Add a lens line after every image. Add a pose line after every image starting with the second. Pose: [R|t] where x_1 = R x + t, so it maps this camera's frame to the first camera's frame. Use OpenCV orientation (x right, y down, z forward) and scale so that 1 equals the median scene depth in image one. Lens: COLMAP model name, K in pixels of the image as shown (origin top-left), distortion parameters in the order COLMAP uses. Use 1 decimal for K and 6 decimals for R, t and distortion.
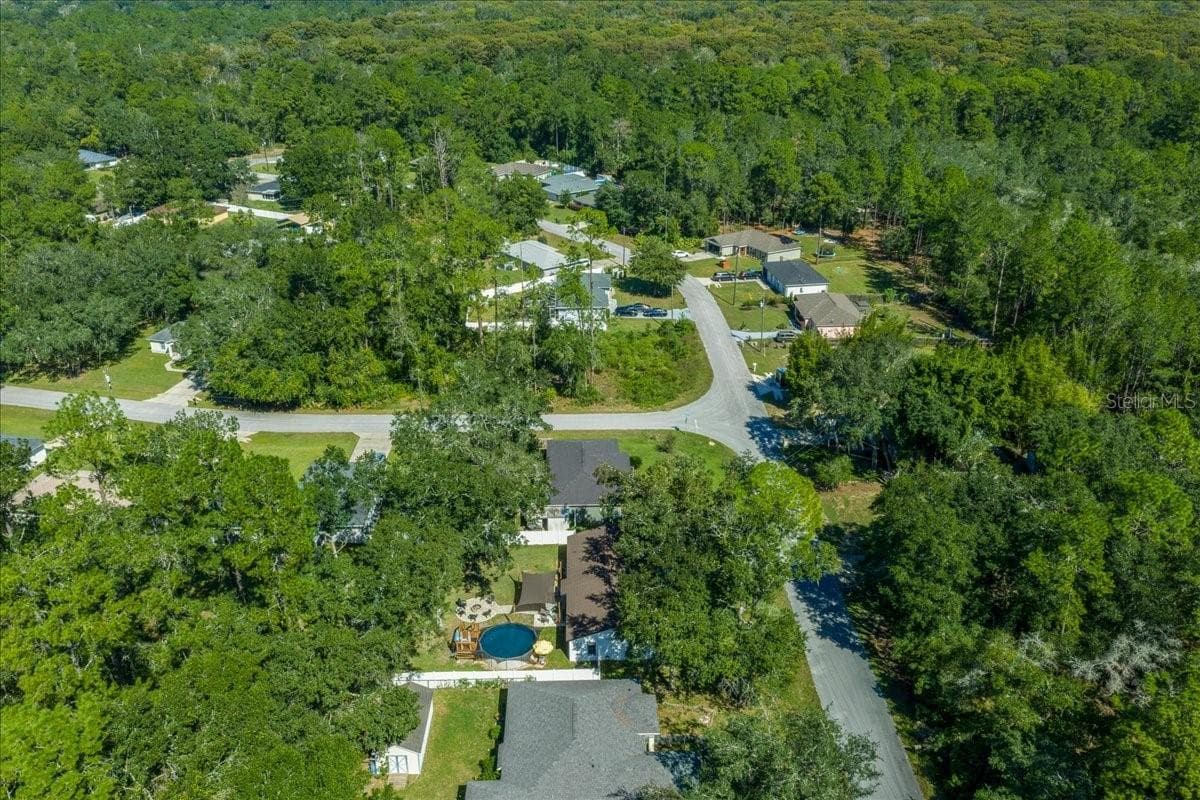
lens RADIAL K [[985.8, 0, 600.0], [0, 985.8, 400.0], [0, 0, 1]] dist [0.004973, 0.001011]
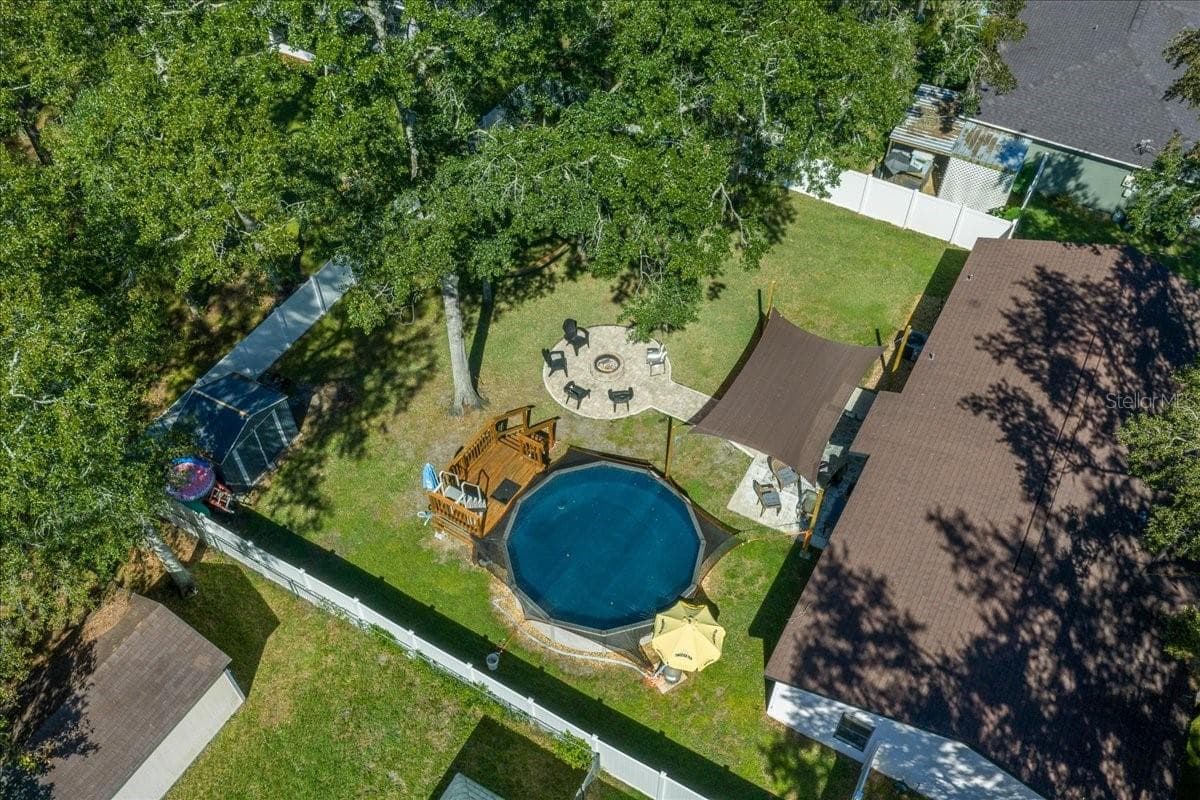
lens RADIAL K [[985.8, 0, 600.0], [0, 985.8, 400.0], [0, 0, 1]] dist [0.004973, 0.001011]
pose [[0.854707, 0.392893, -0.339279, -0.010335], [-0.208066, 0.858065, 0.469503, 0.065682], [0.475588, -0.330695, 0.815142, 0.719076]]
